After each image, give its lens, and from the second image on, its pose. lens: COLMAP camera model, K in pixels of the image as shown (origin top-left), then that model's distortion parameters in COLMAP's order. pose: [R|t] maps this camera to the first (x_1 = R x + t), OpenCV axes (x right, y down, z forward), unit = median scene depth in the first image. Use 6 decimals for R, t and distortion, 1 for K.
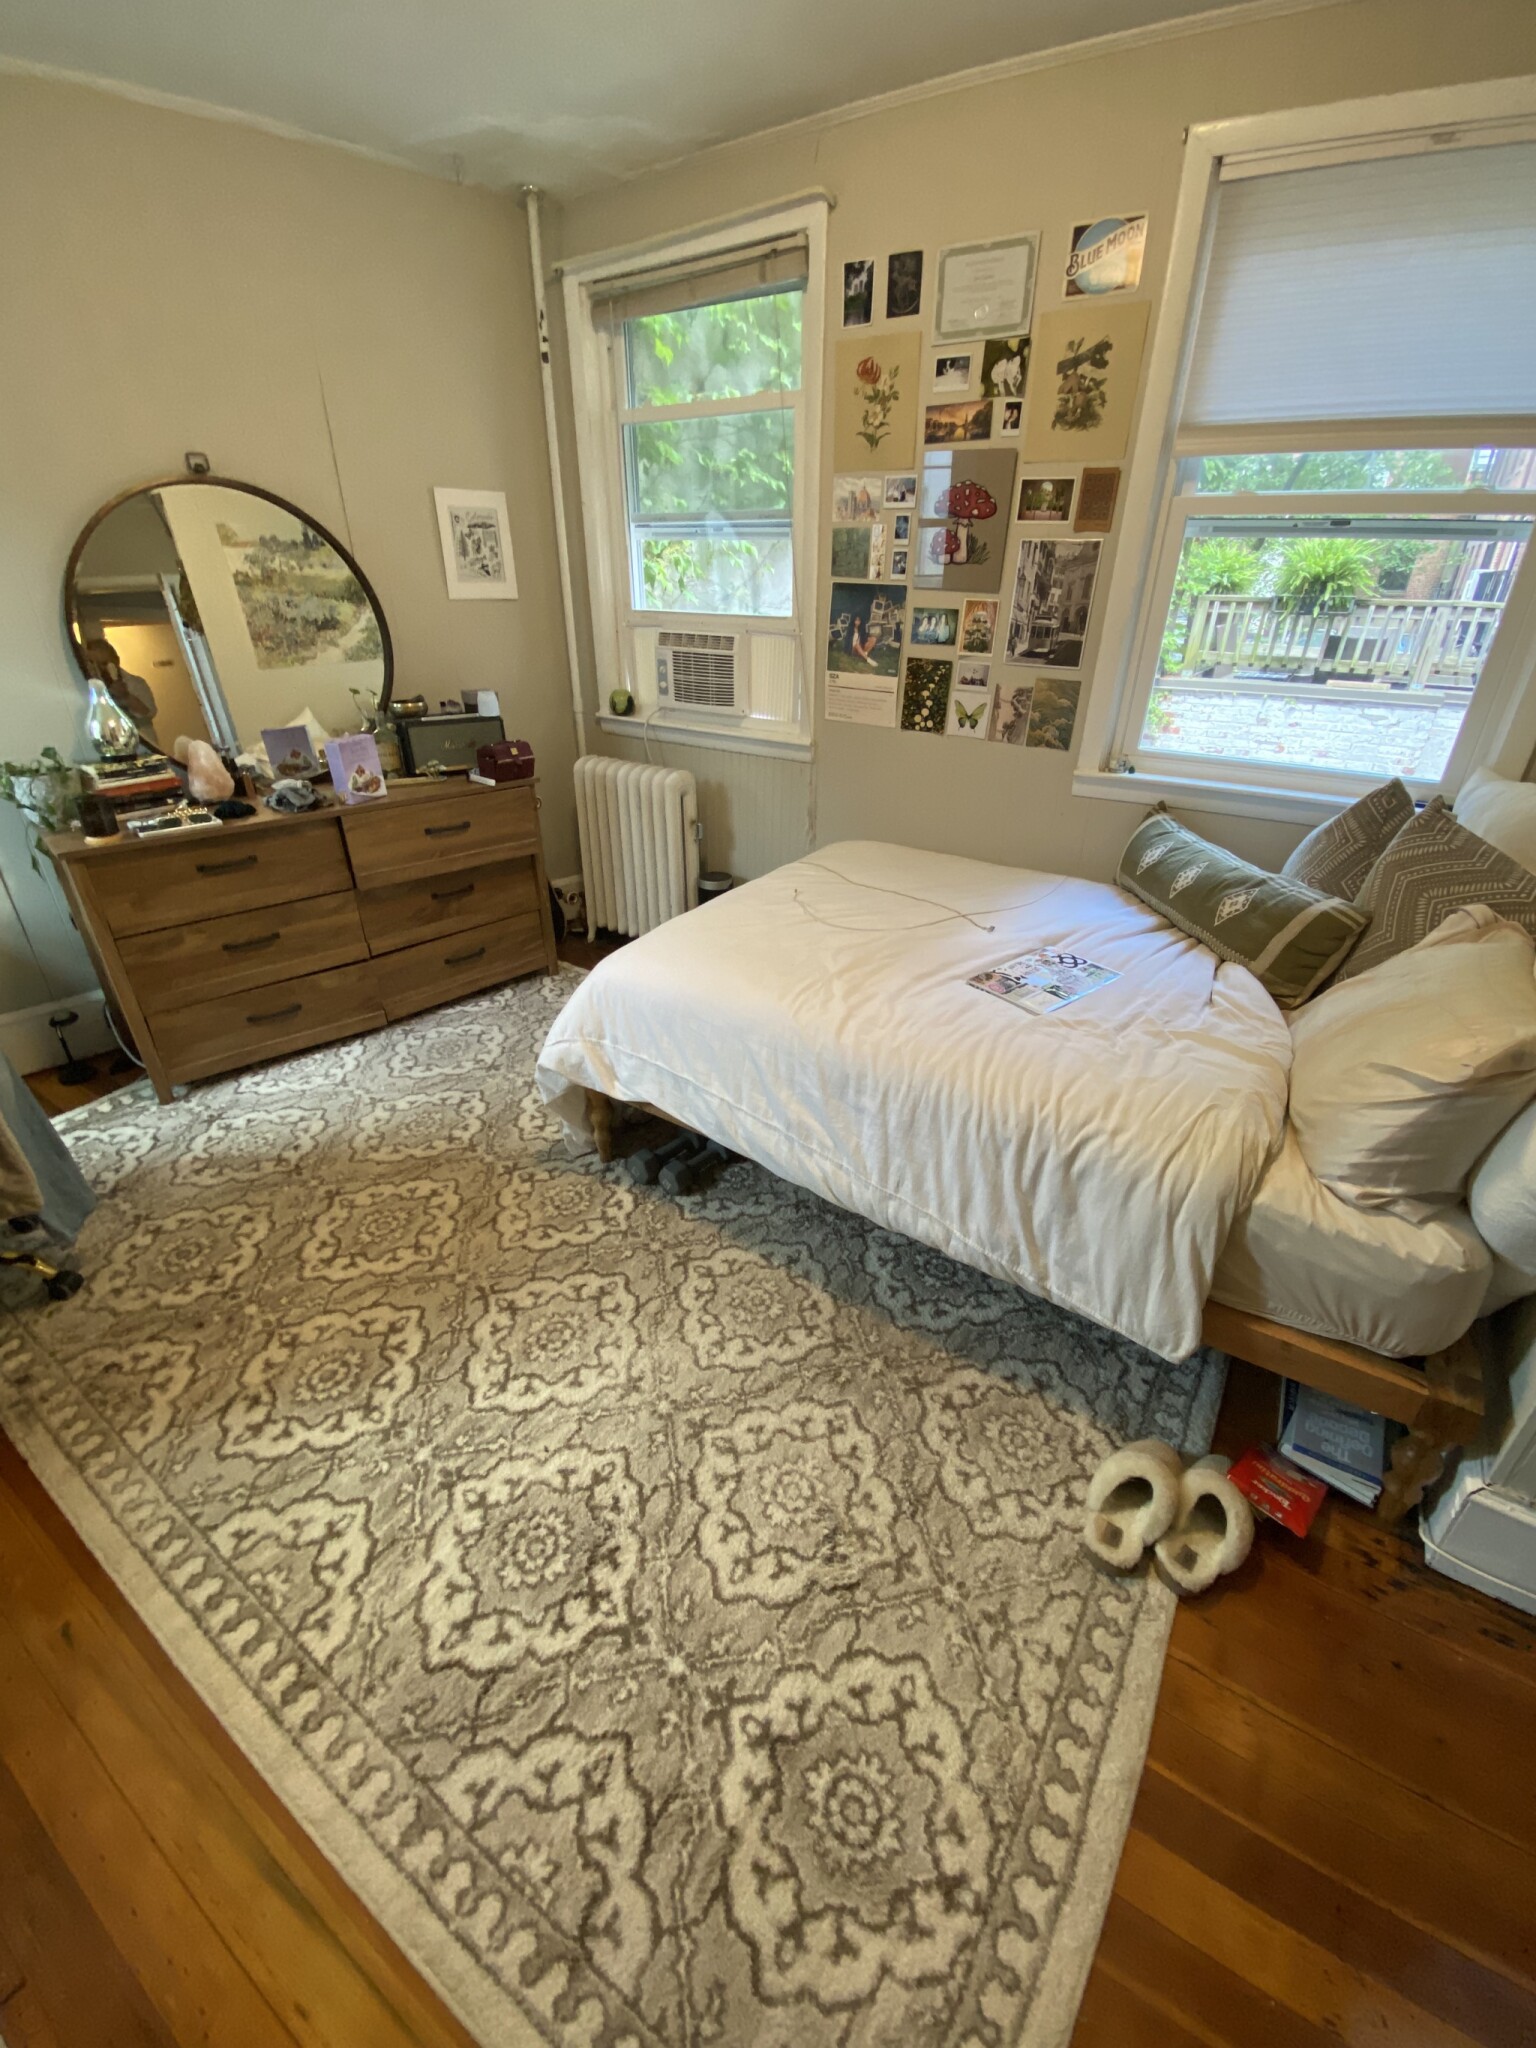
lens RADIAL K [[836.1, 0, 796.0], [0, 836.1, 1013.0], [0, 0, 1]] dist [0.009231, -0.013382]
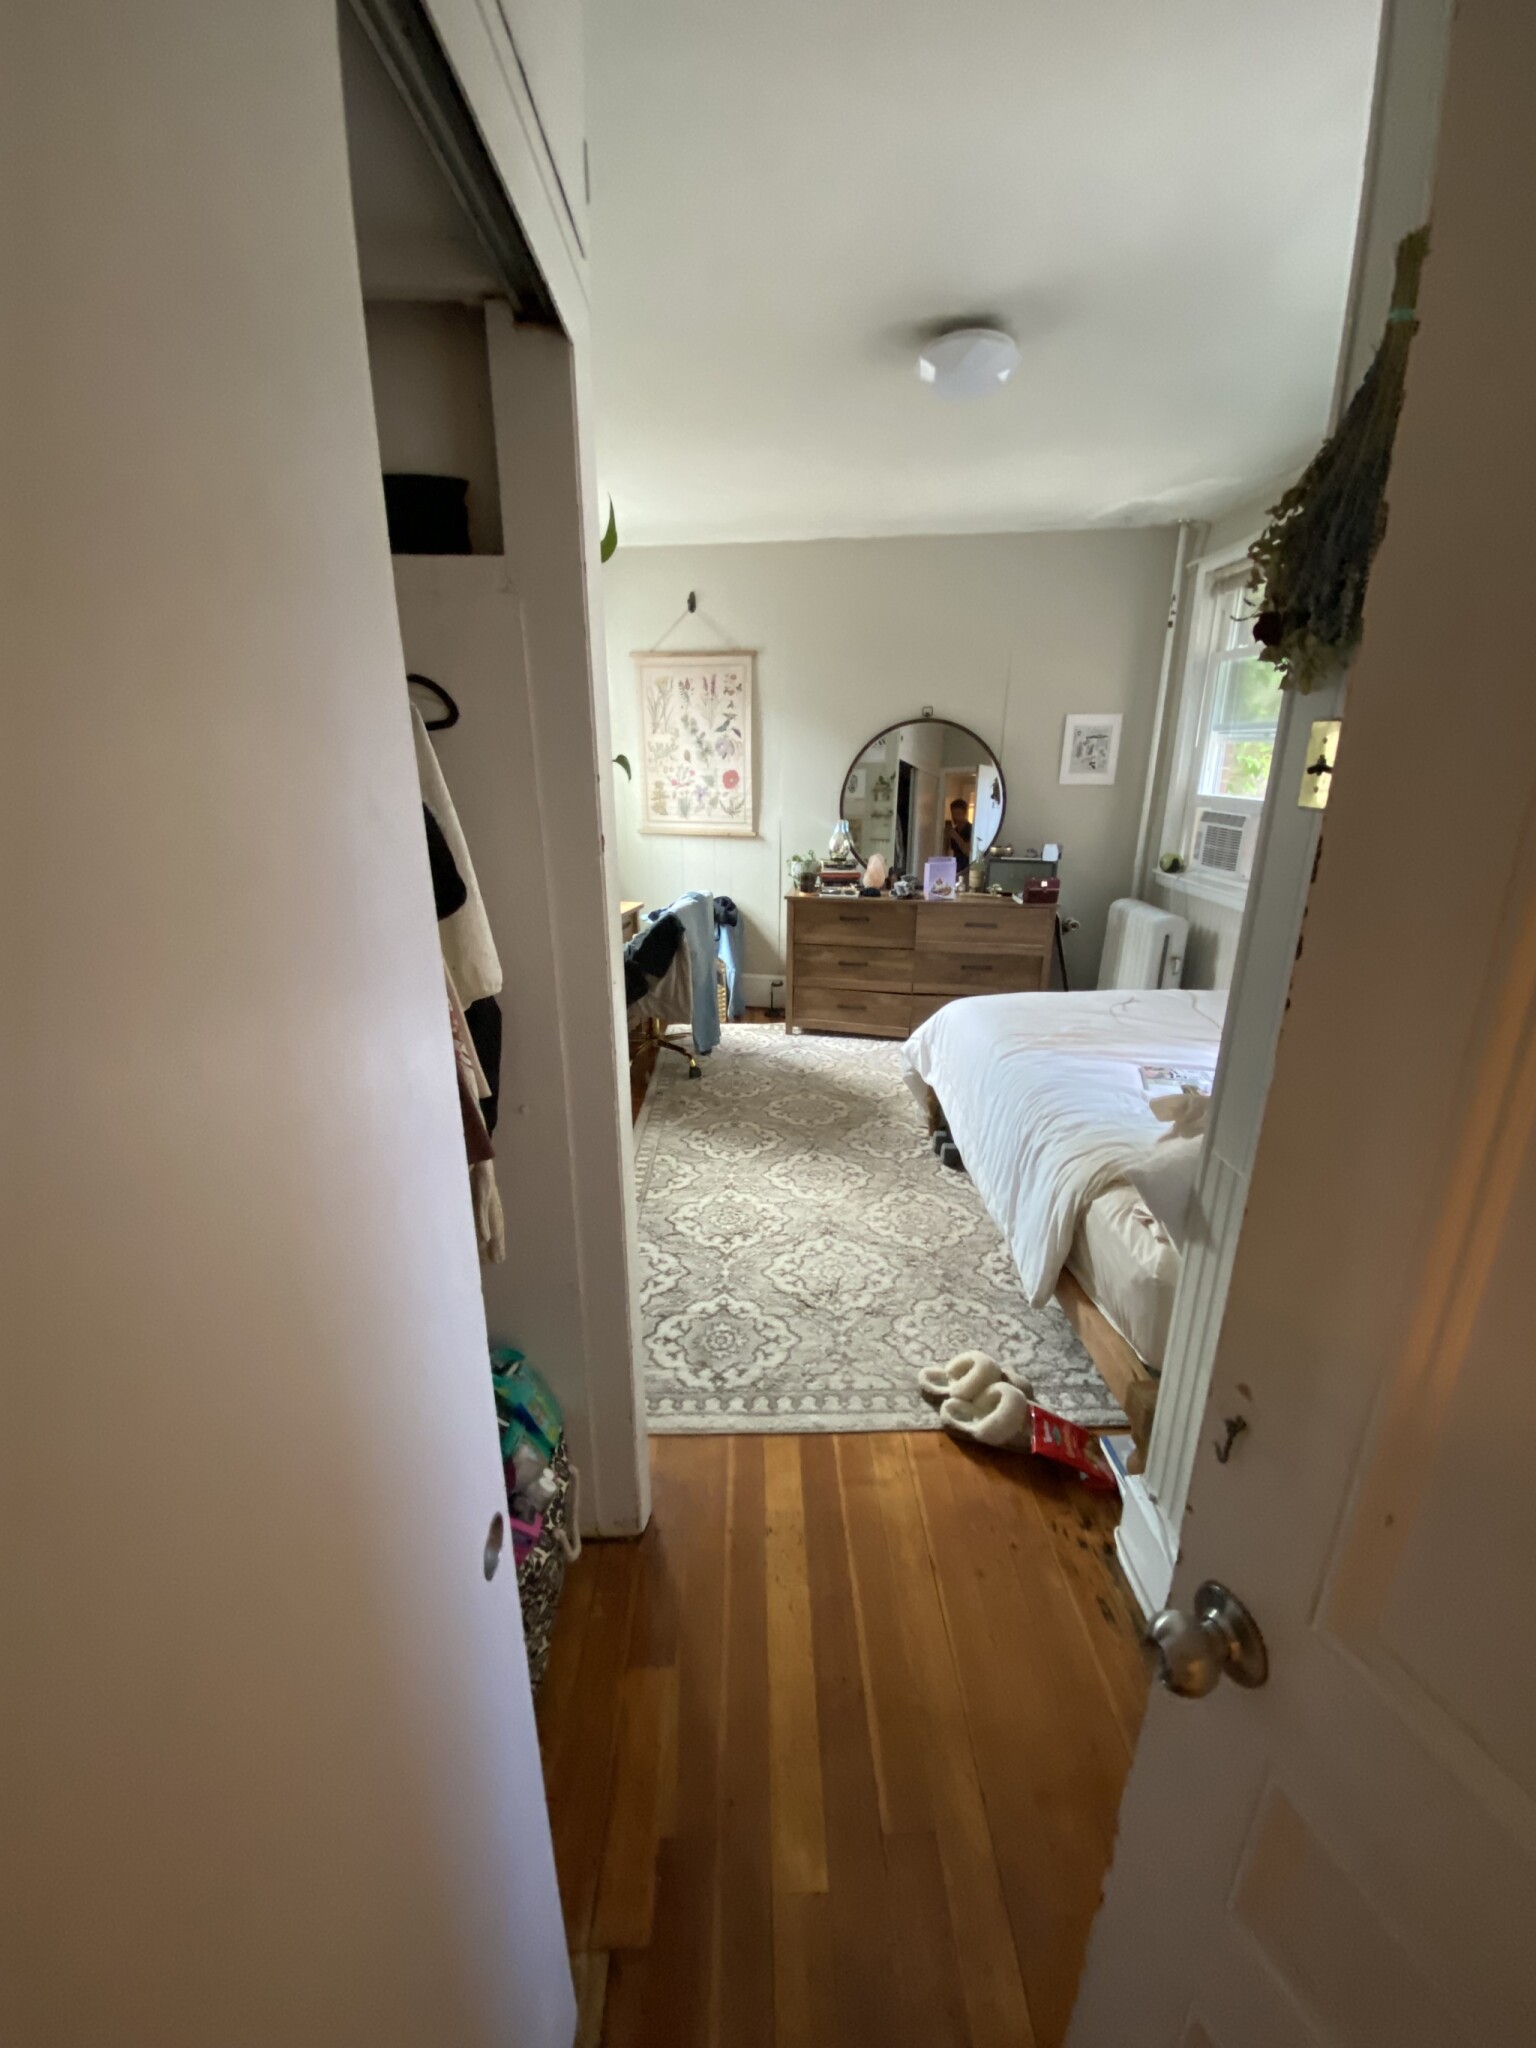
lens RADIAL K [[836.1, 0, 758.1], [0, 836.1, 1013.0], [0, 0, 1]] dist [0.009231, -0.013382]
pose [[0.549129, 0.228108, -0.804005, 1.072293], [-0.381035, 0.924558, 0.002067, 0.131581], [0.743821, 0.305219, 0.594619, -0.255120]]
